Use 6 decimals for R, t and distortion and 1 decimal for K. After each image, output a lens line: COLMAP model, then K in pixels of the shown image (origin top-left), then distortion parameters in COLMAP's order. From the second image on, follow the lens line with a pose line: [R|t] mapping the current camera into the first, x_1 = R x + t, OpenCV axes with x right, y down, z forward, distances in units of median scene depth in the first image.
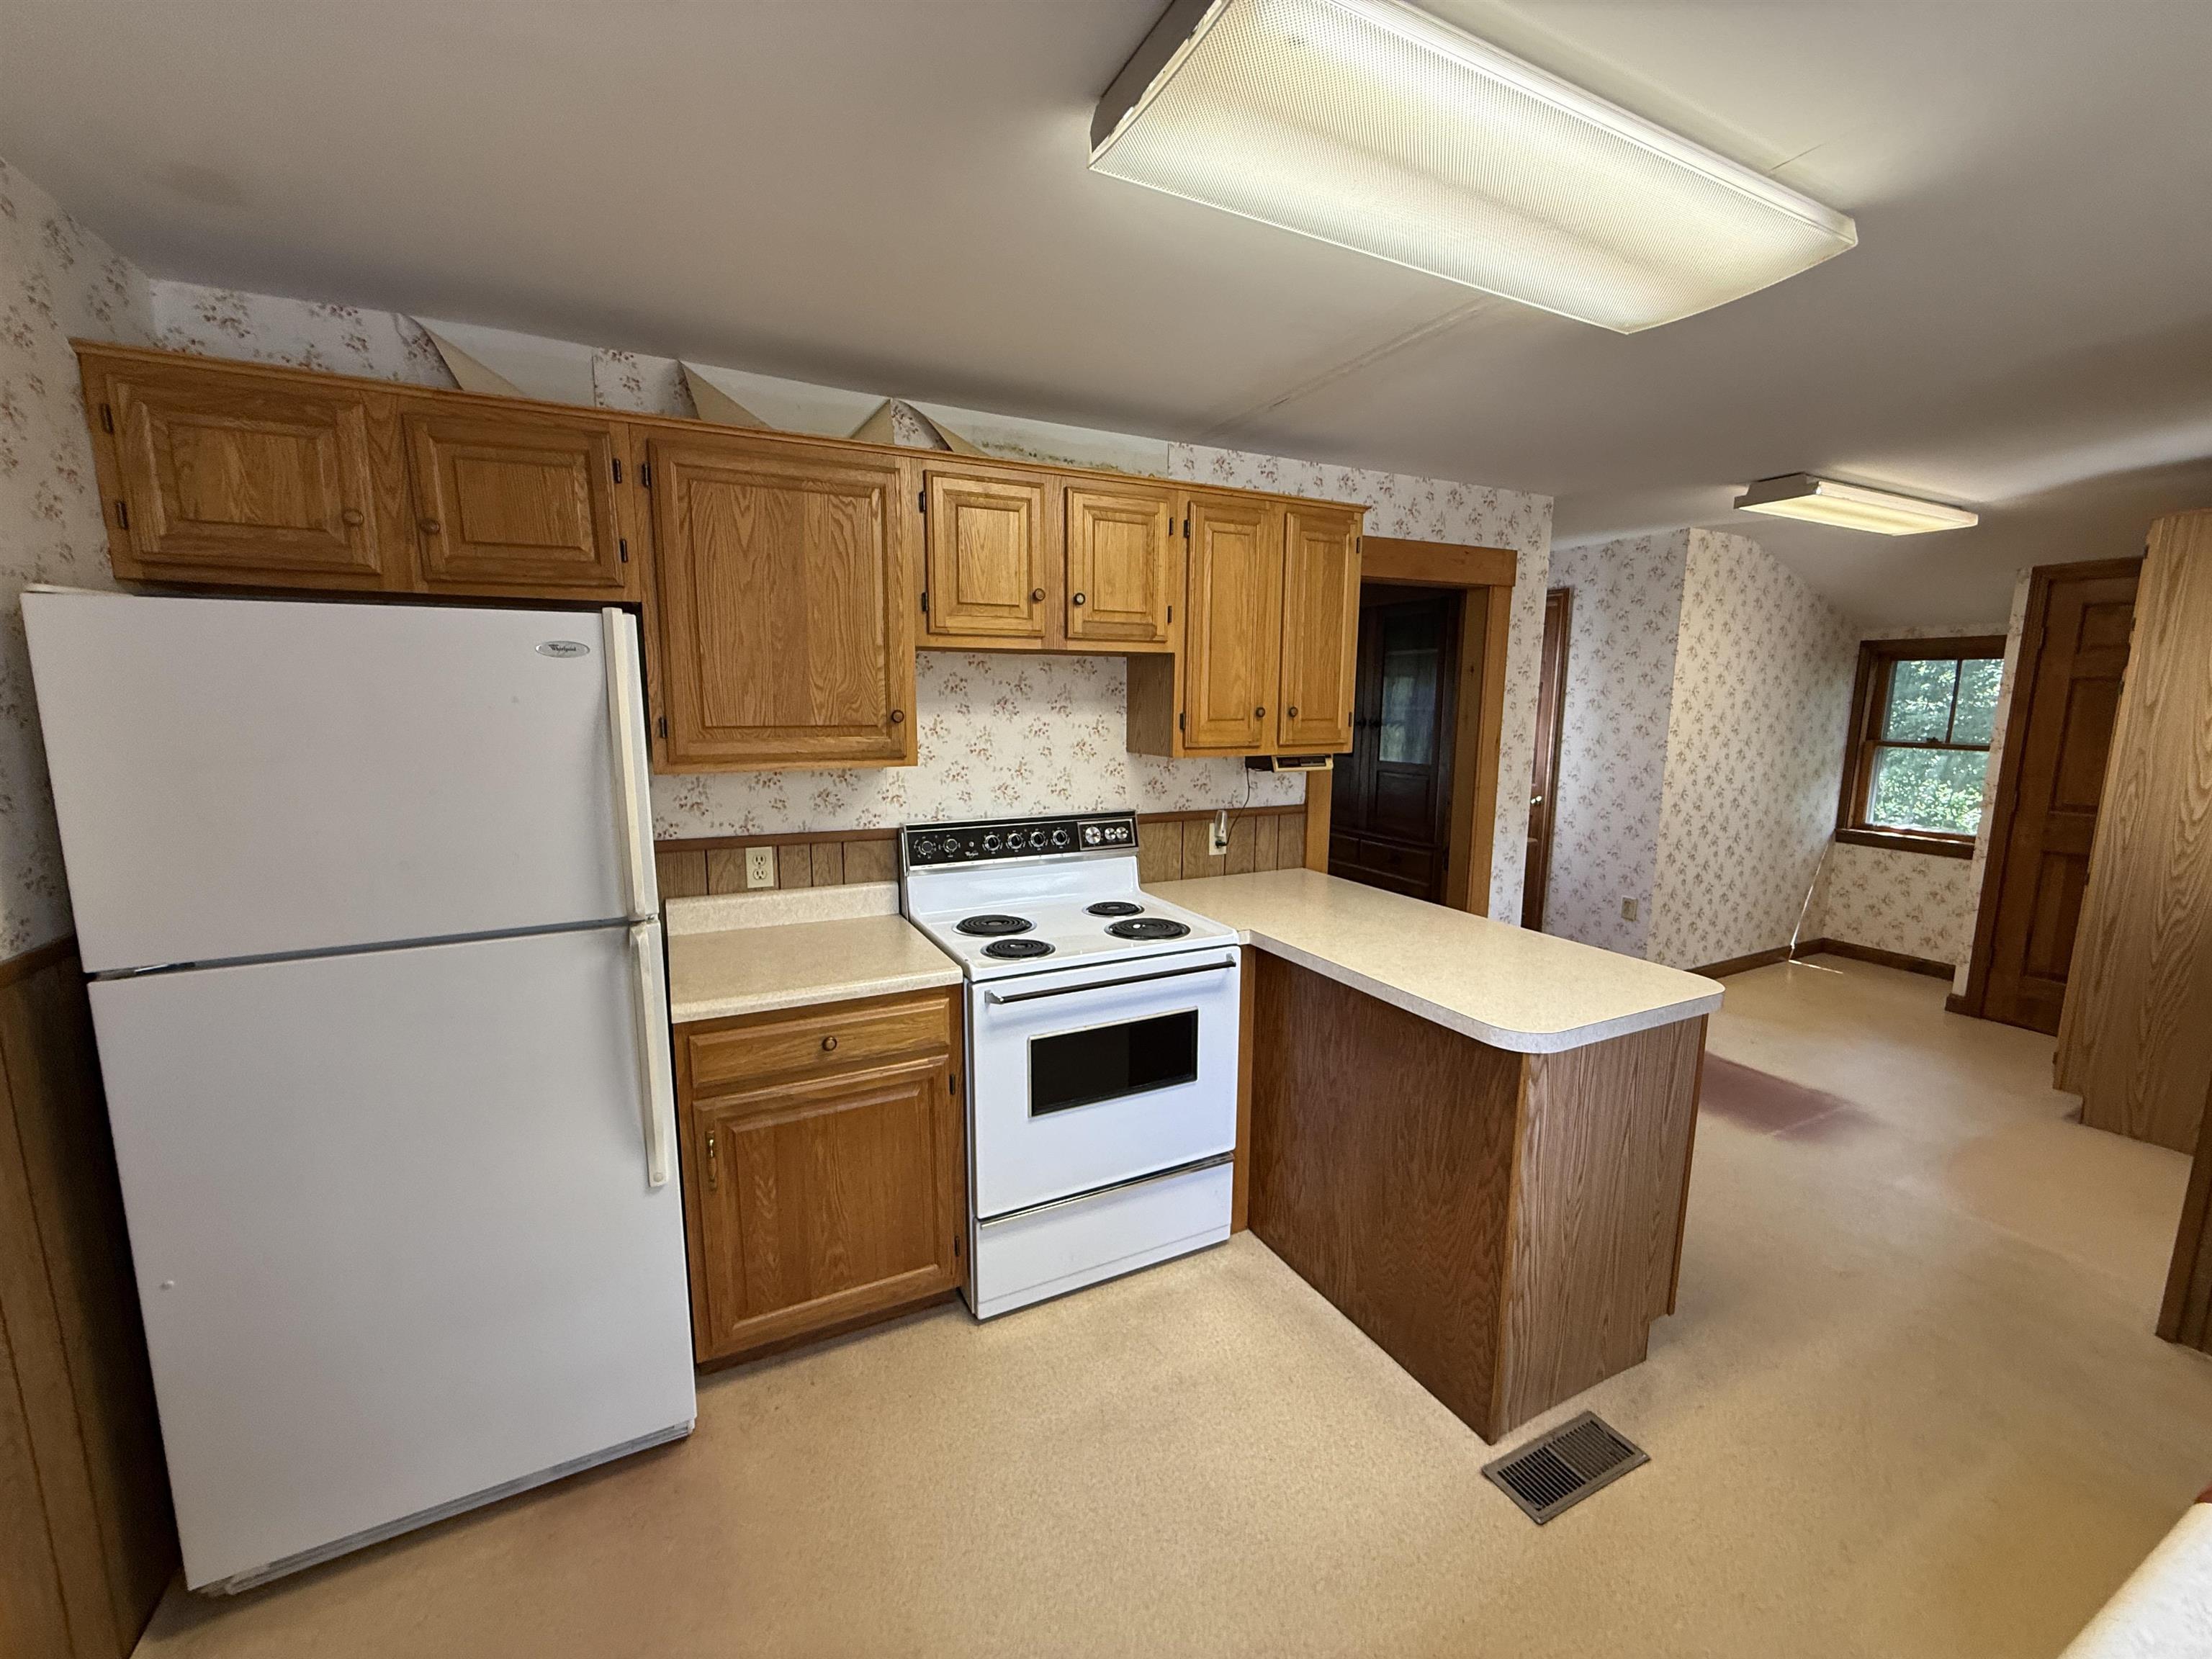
lens RADIAL K [[881.5, 0, 1098.2], [0, 881.5, 828.1], [0, 0, 1]] dist [0.001190, 0.000146]
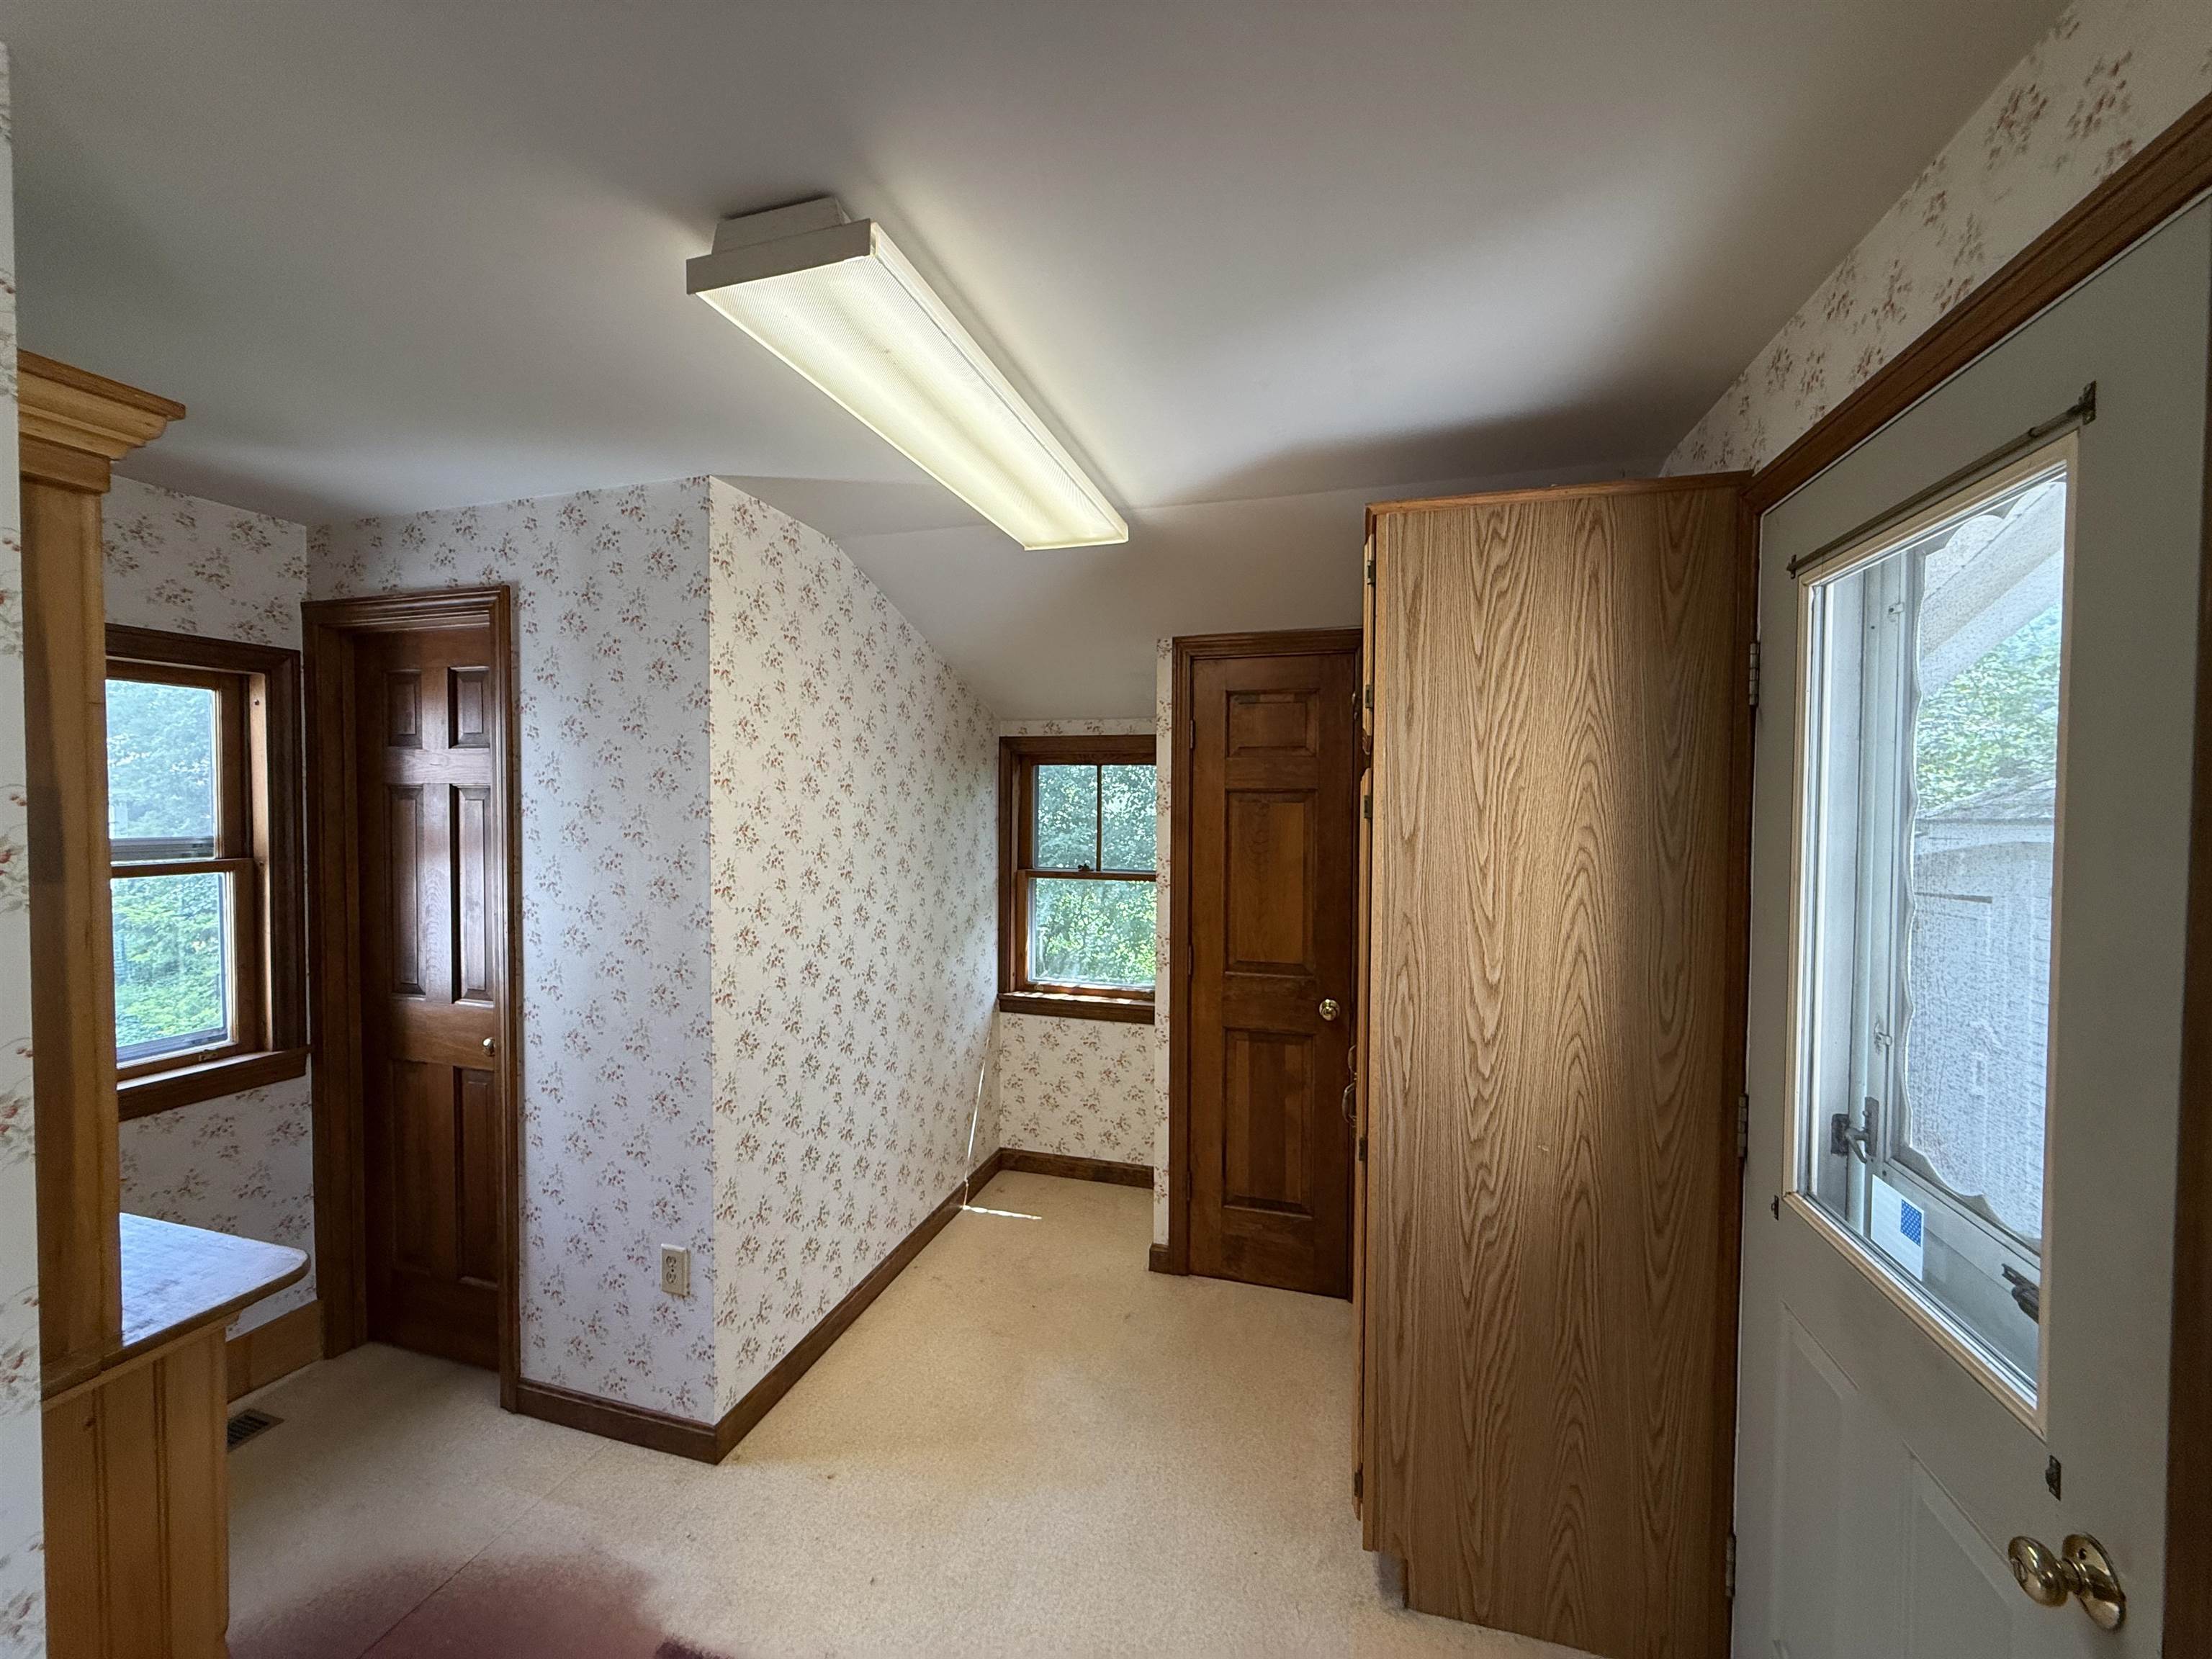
lens RADIAL K [[881.5, 0, 1098.2], [0, 881.5, 828.1], [0, 0, 1]] dist [0.001190, 0.000146]
pose [[0.682974, -0.020790, 0.730146, 0.468859], [0.108027, 0.991478, -0.072817, -0.091135], [-0.722410, 0.128607, 0.679400, 0.552553]]
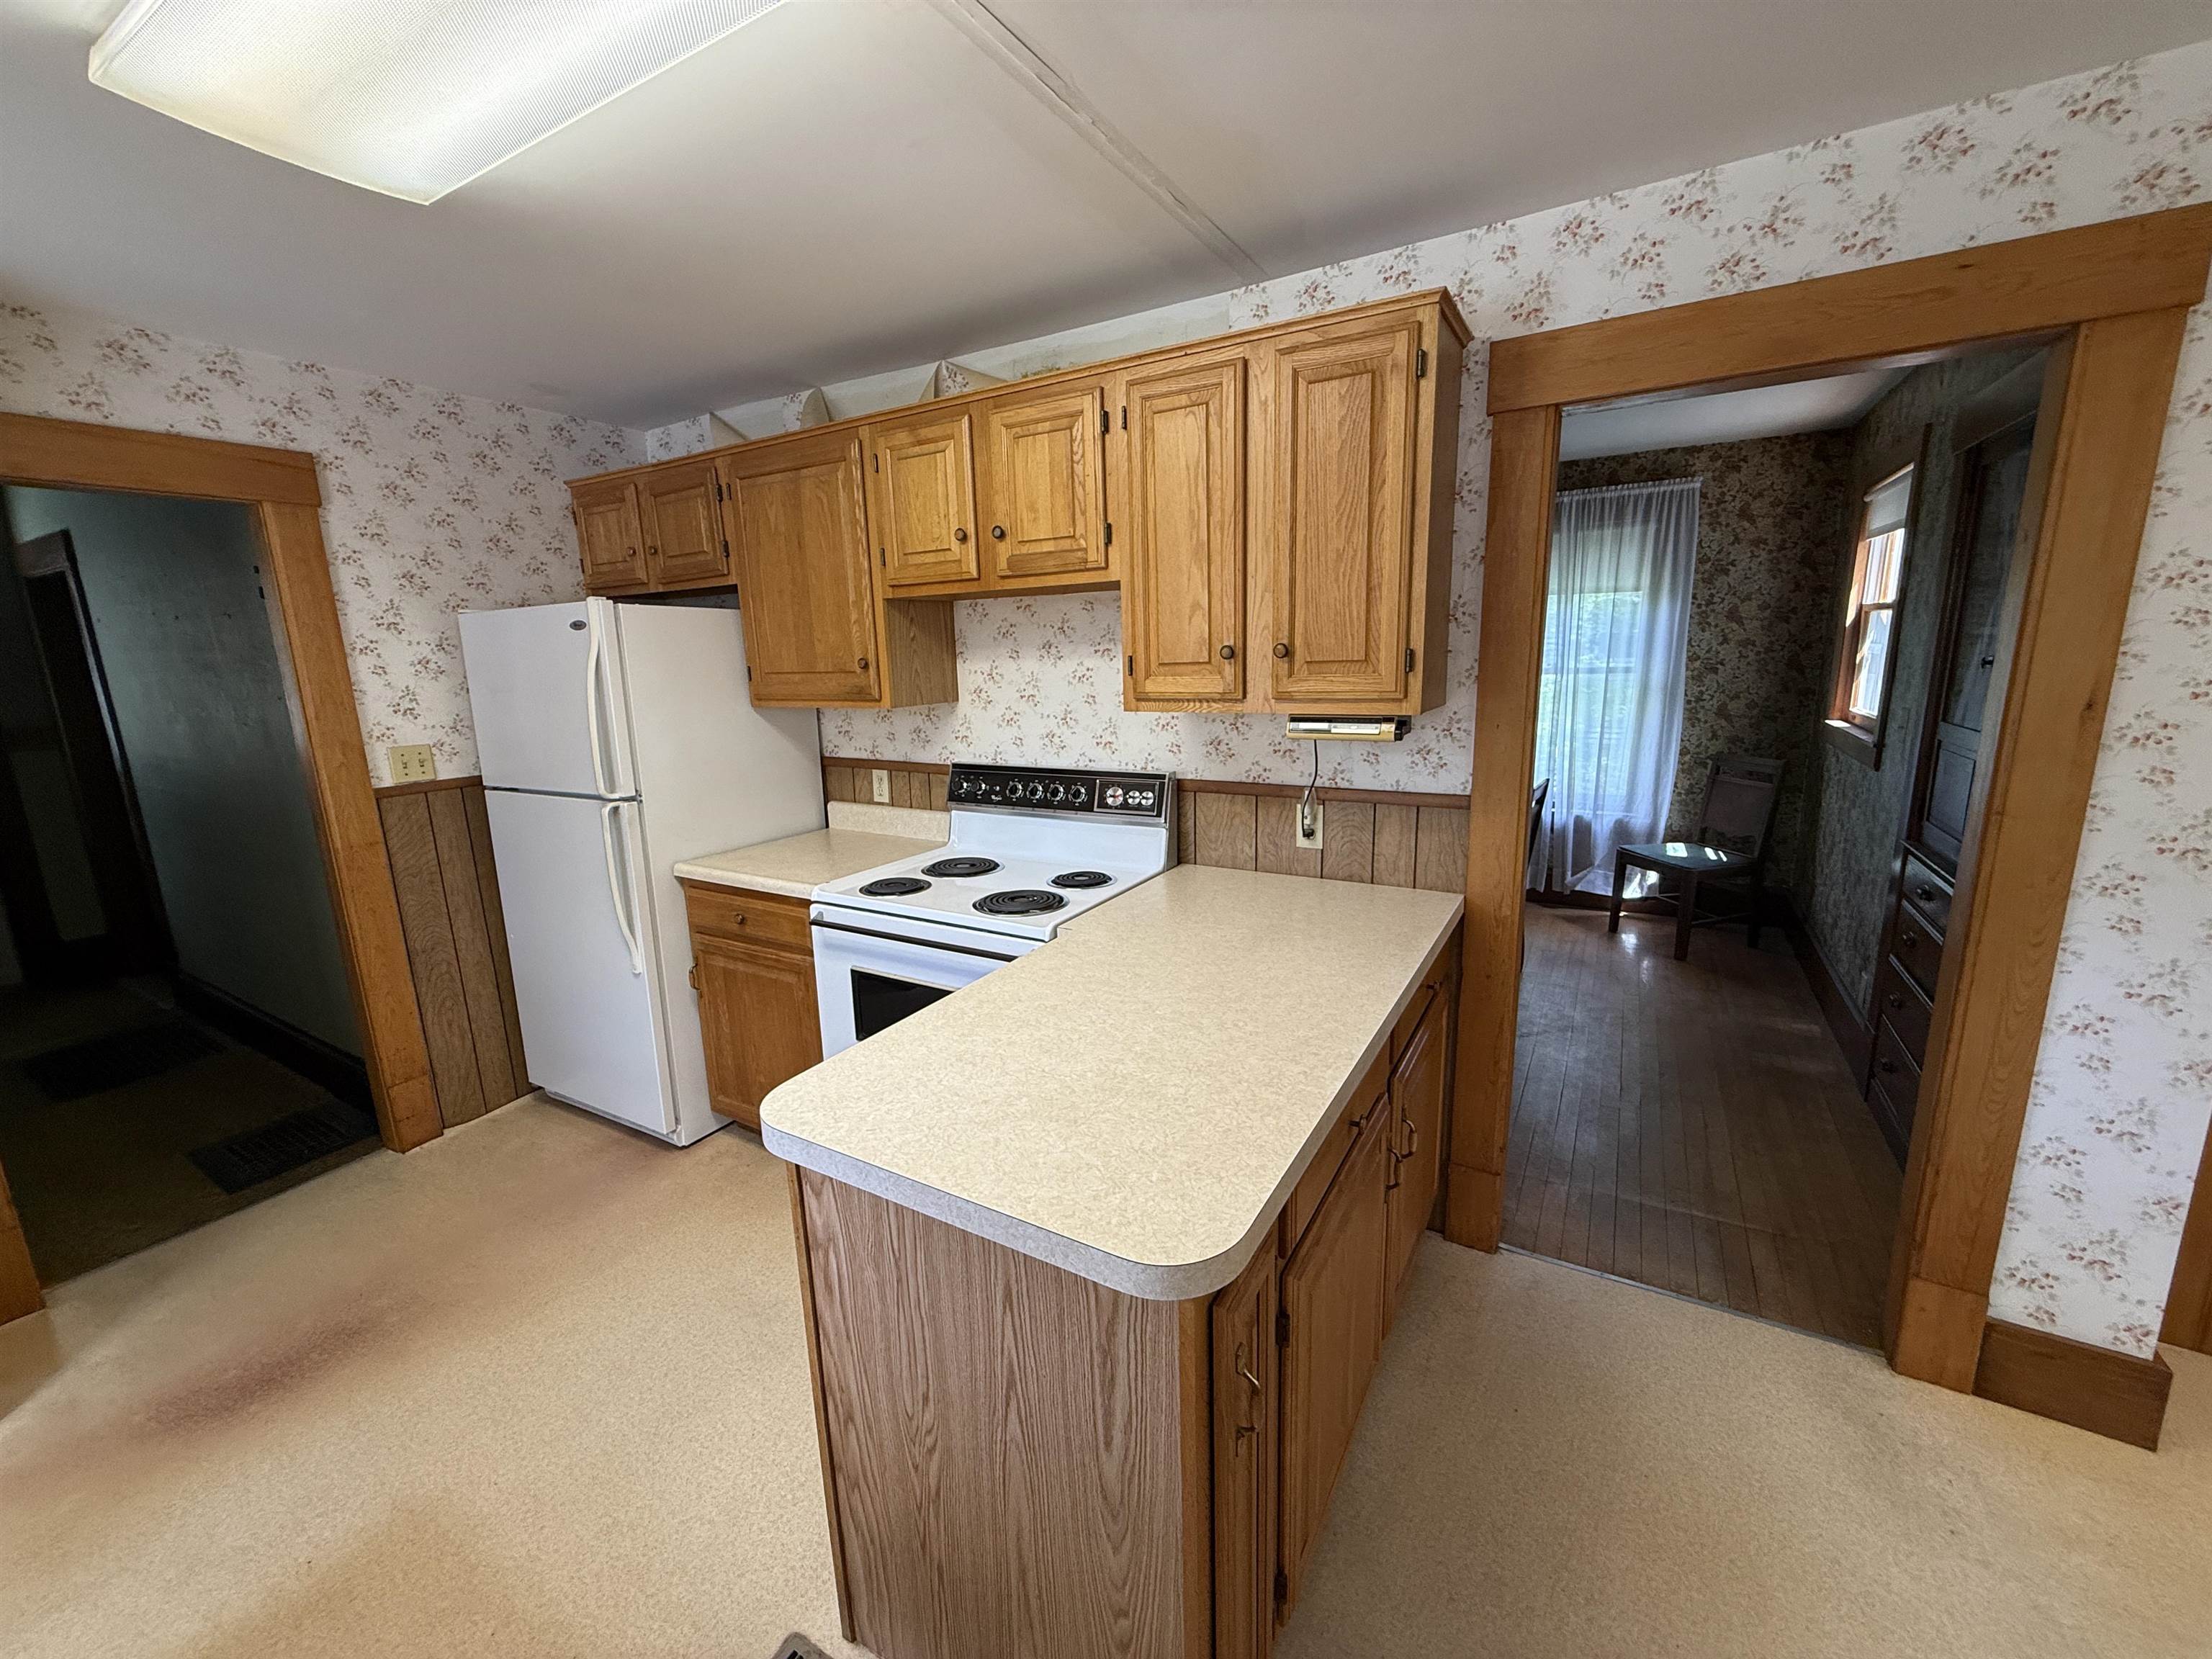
lens RADIAL K [[881.5, 0, 1098.2], [0, 881.5, 828.1], [0, 0, 1]] dist [0.001190, 0.000146]
pose [[0.541871, 0.148615, -0.827218, 0.481427], [-0.092978, 0.988801, 0.116739, -0.041454], [0.835303, 0.013655, 0.549620, 0.335575]]
